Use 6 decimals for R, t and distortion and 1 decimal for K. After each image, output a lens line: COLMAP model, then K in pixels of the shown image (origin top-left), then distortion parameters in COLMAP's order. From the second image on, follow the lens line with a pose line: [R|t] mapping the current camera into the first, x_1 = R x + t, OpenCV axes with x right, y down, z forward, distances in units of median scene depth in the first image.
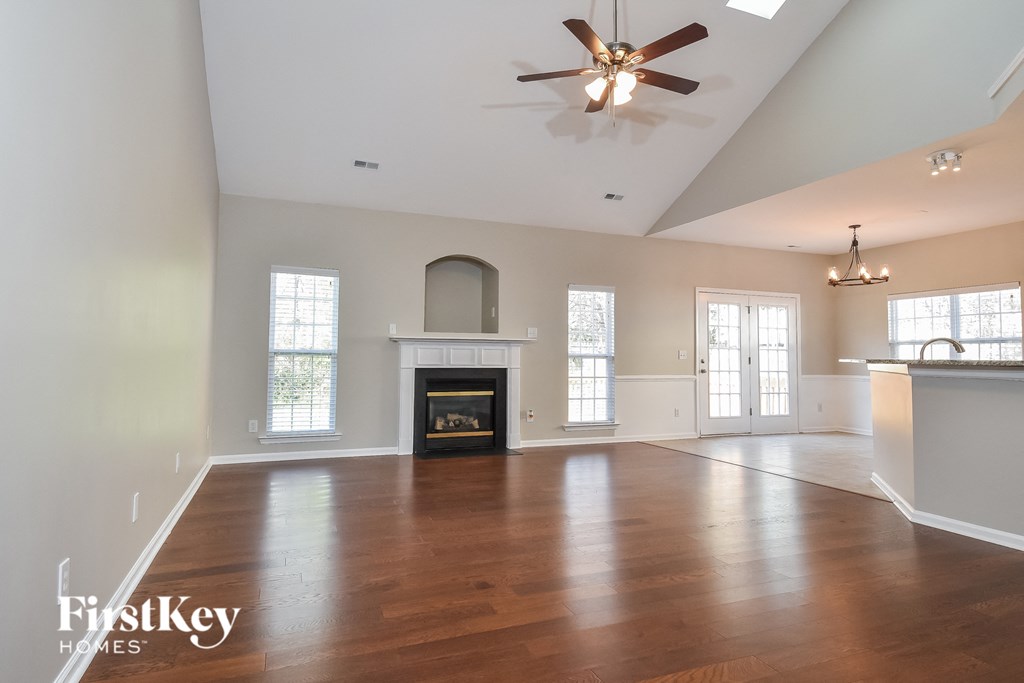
lens RADIAL K [[574.3, 0, 512.3], [0, 574.3, 336.4], [0, 0, 1]] dist [-0.004967, -0.001582]
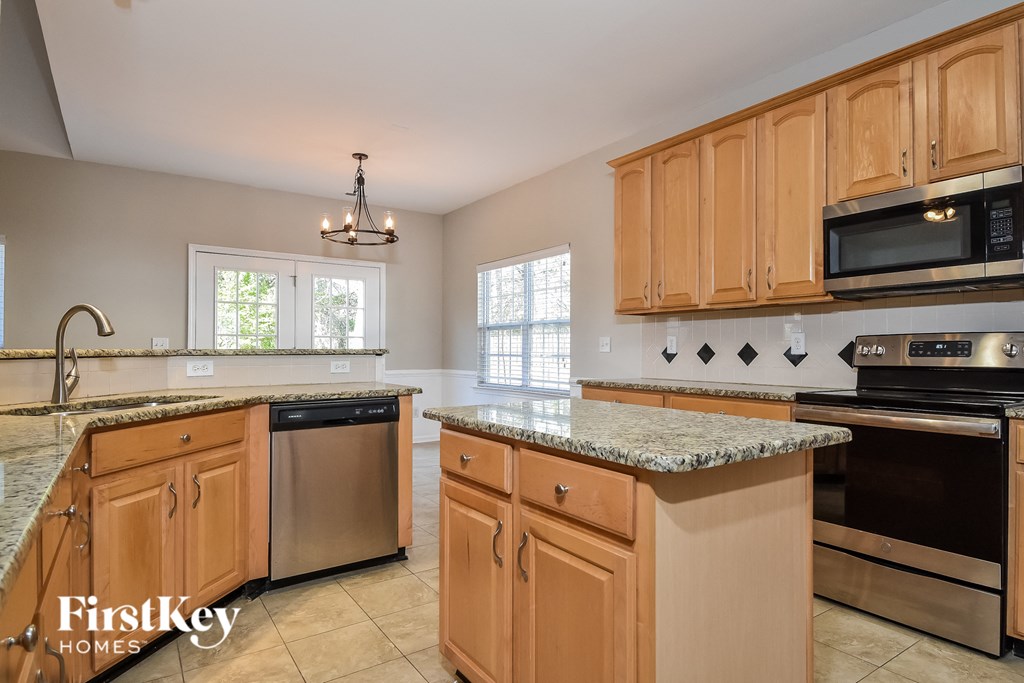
lens RADIAL K [[574.3, 0, 512.4], [0, 574.3, 344.5], [0, 0, 1]] dist [-0.004967, -0.001582]
pose [[0.978241, 0.001743, 0.207464, 0.557571], [-0.008059, 0.999529, 0.029602, 0.010648], [-0.207314, -0.030629, 0.977795, 0.247365]]
